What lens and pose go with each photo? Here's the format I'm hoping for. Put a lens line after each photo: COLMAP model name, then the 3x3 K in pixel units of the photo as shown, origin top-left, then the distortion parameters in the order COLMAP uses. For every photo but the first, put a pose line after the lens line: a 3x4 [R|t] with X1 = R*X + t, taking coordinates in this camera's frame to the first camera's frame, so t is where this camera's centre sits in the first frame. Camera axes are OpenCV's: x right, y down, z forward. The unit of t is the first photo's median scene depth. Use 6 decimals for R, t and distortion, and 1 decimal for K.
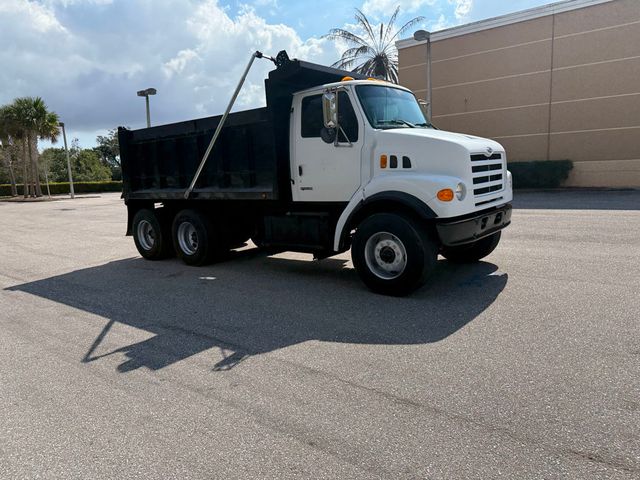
lens RADIAL K [[448.3, 0, 315.7], [0, 448.3, 245.1], [0, 0, 1]] dist [0.101592, -0.151699]
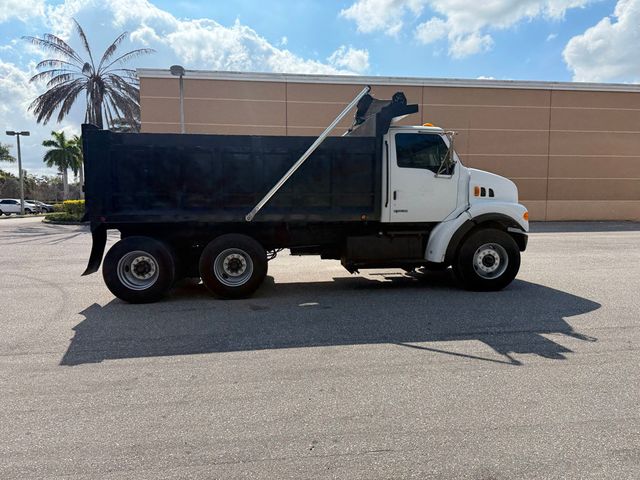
lens RADIAL K [[446.4, 0, 321.5], [0, 446.4, 250.8], [0, 0, 1]] dist [0.062701, -0.083317]
pose [[0.688982, -0.038417, 0.723759, -1.150546], [0.085723, 0.995904, -0.028742, -0.011412], [-0.719691, 0.081846, 0.689454, 0.431850]]
